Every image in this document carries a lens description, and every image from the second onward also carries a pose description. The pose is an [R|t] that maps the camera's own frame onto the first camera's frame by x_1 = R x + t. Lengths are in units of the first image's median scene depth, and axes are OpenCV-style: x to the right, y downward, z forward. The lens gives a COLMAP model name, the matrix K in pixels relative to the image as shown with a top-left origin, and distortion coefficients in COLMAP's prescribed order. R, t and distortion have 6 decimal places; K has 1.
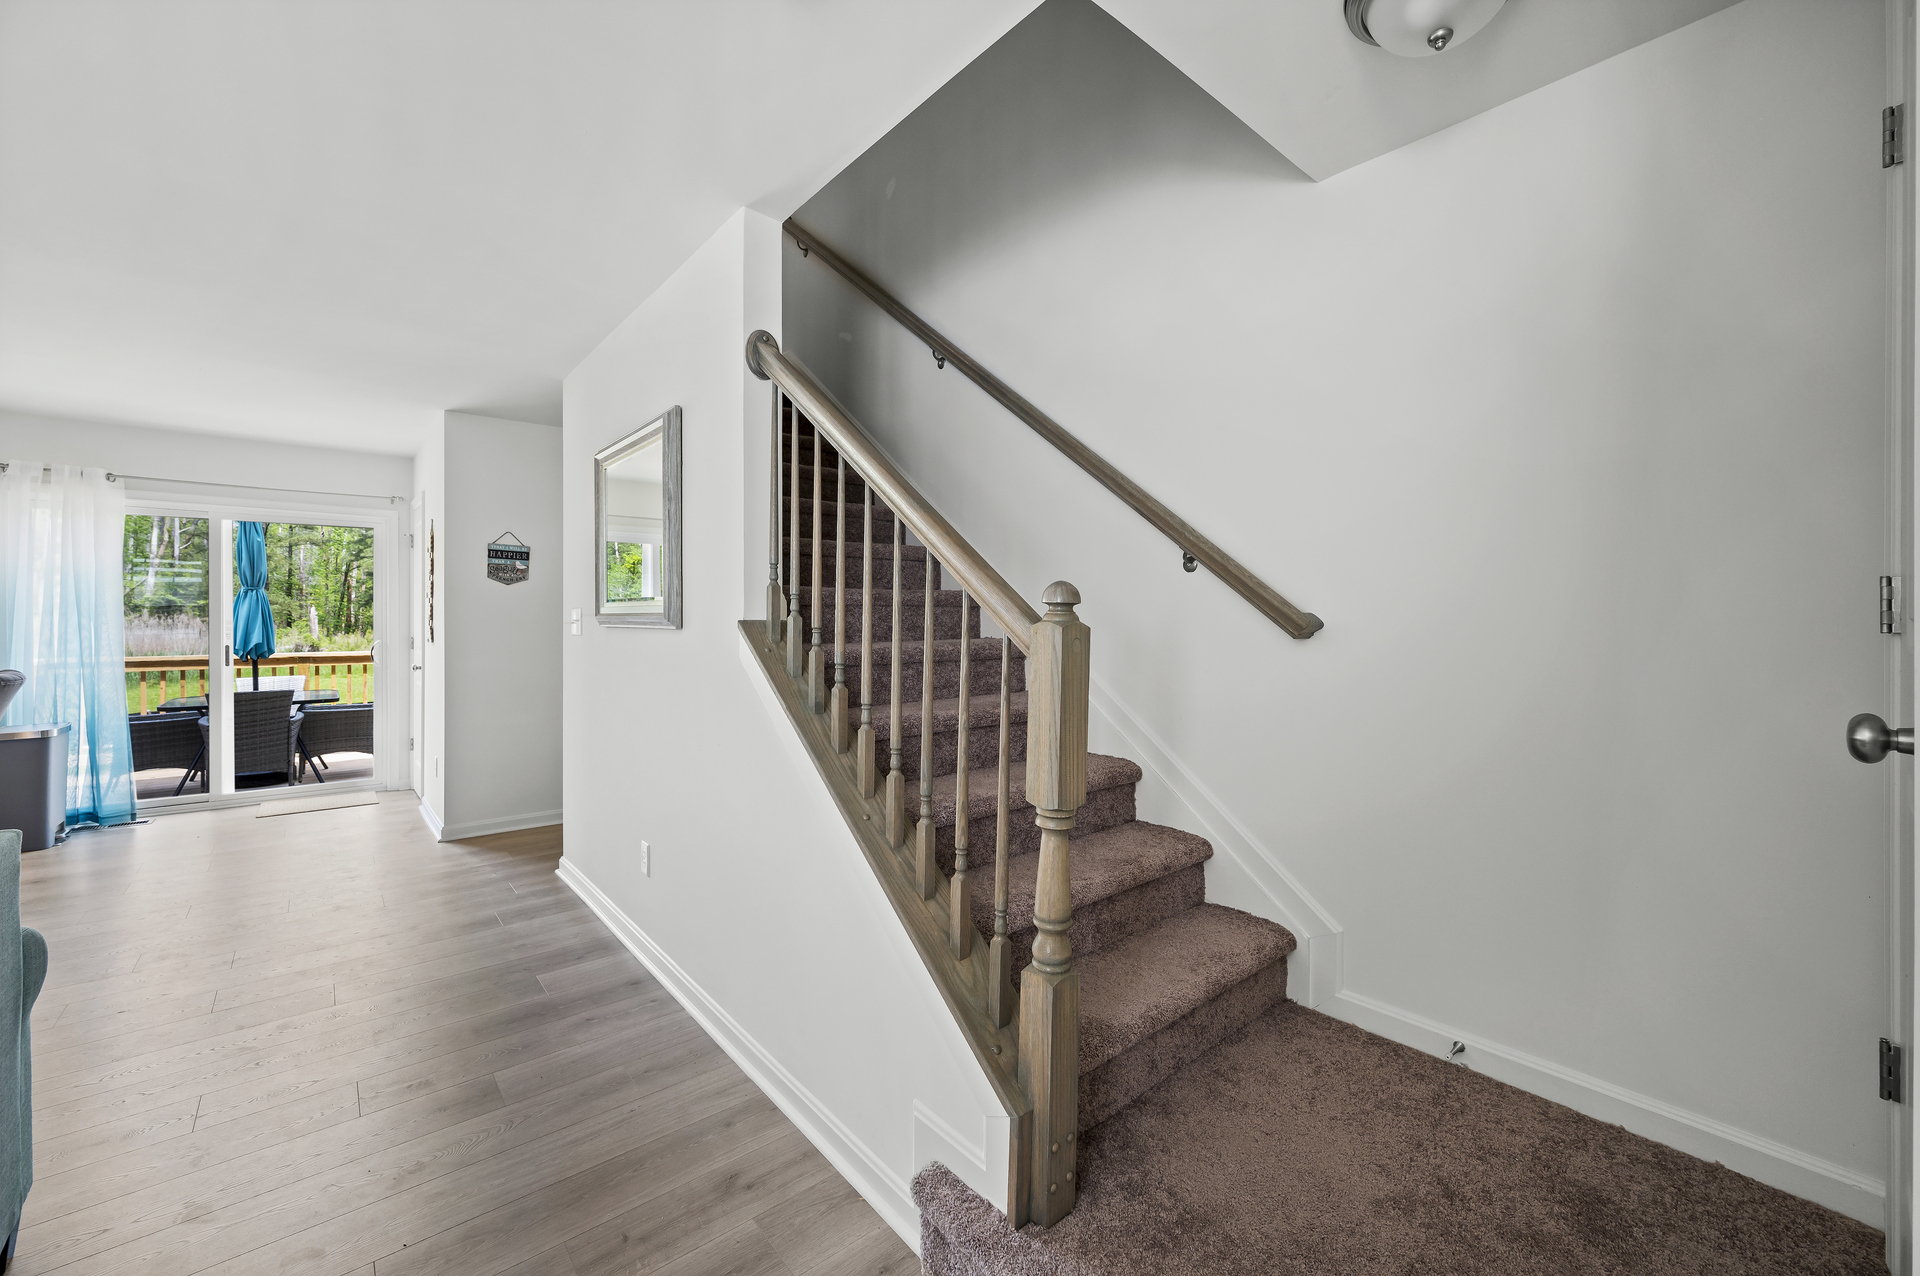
lens RADIAL K [[763.1, 0, 960.8], [0, 763.1, 633.0], [0, 0, 1]] dist [-0.000442, -0.000014]
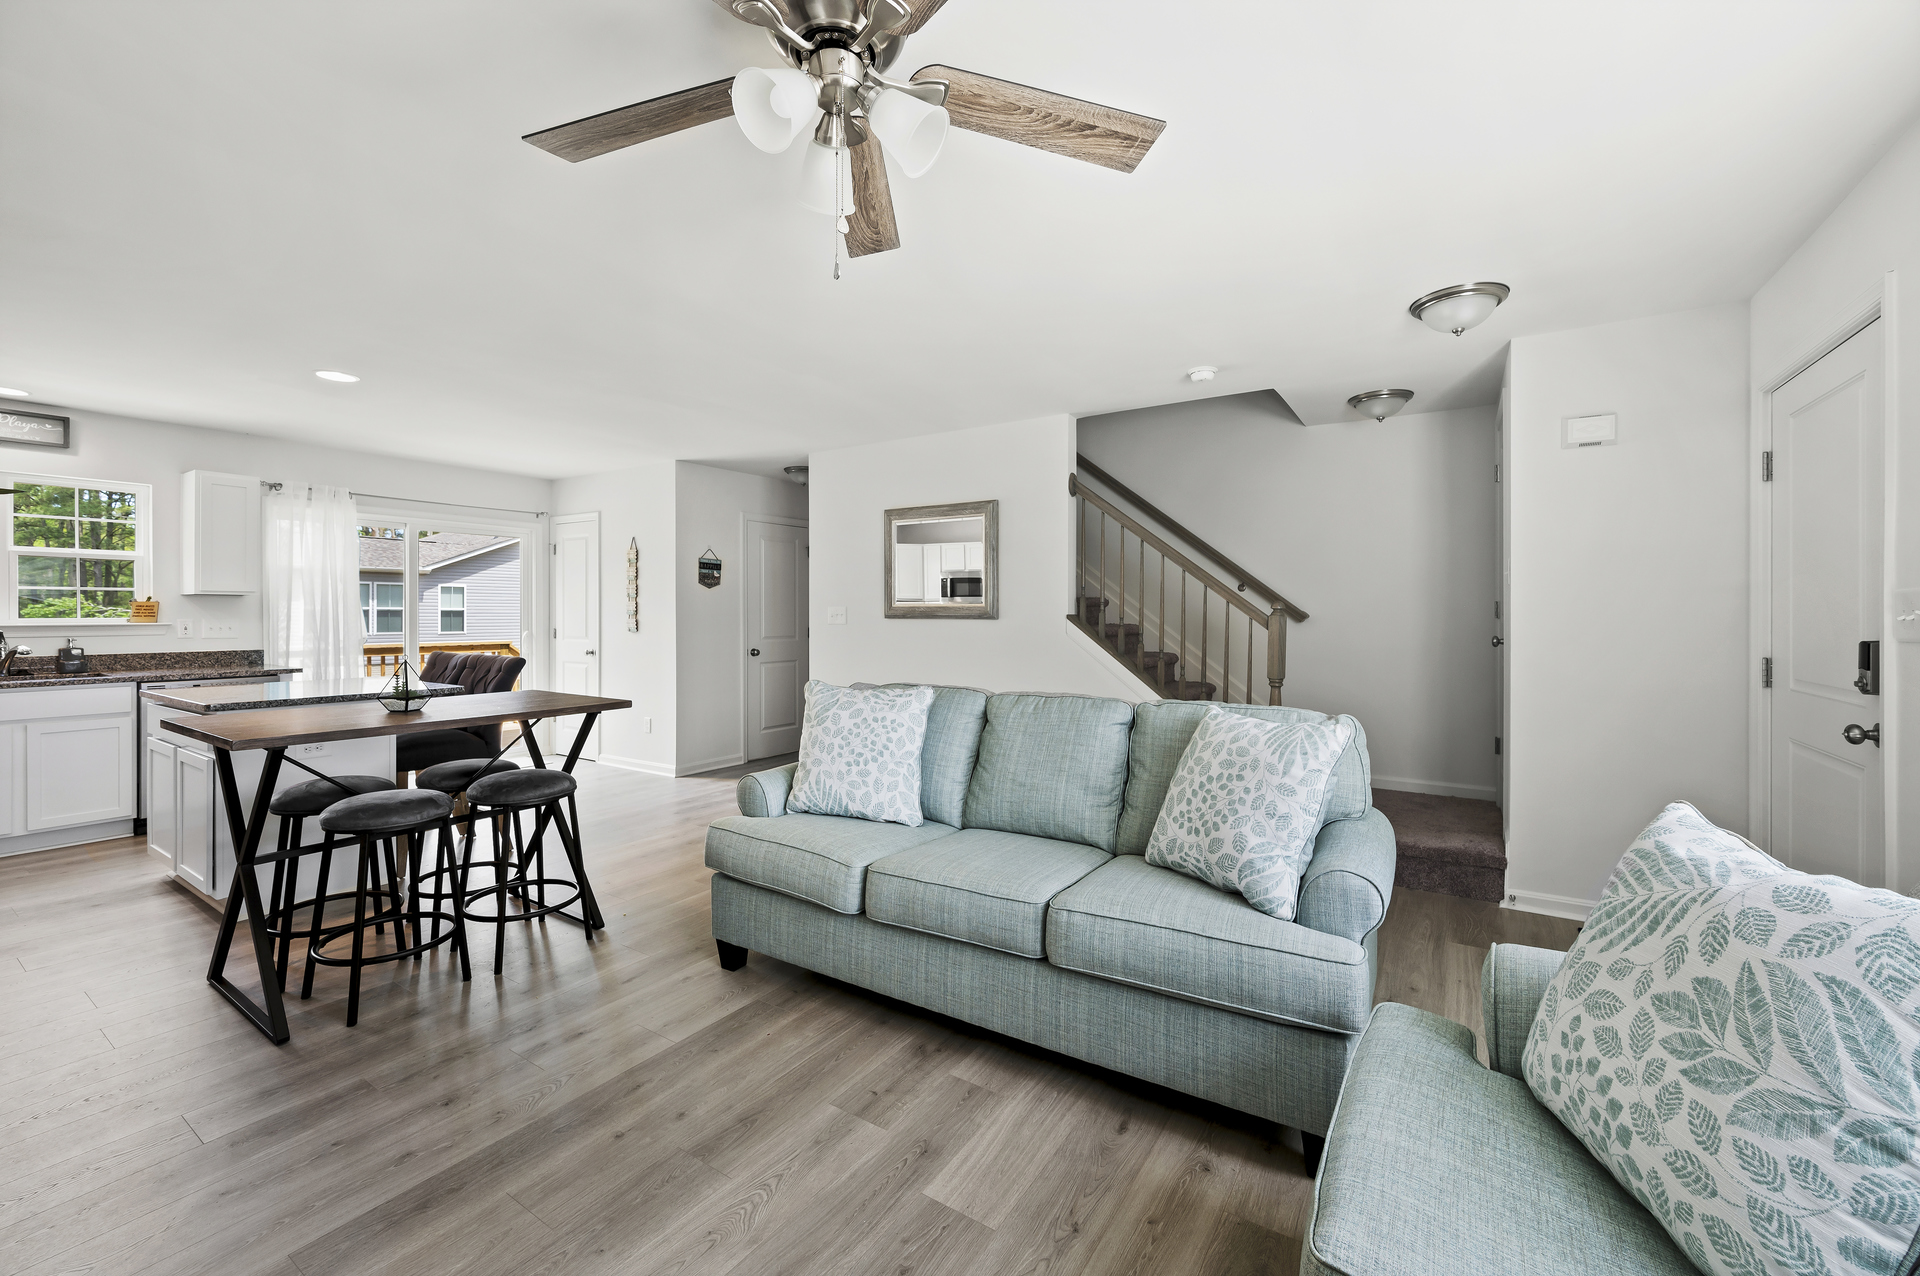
lens RADIAL K [[763.1, 0, 960.6], [0, 763.1, 626.6], [0, 0, 1]] dist [-0.000442, -0.000014]
pose [[0.959146, -0.005981, 0.282849, -0.553299], [0.005465, 0.999982, 0.002613, 0.003987], [-0.282859, -0.000960, 0.959161, -0.431862]]
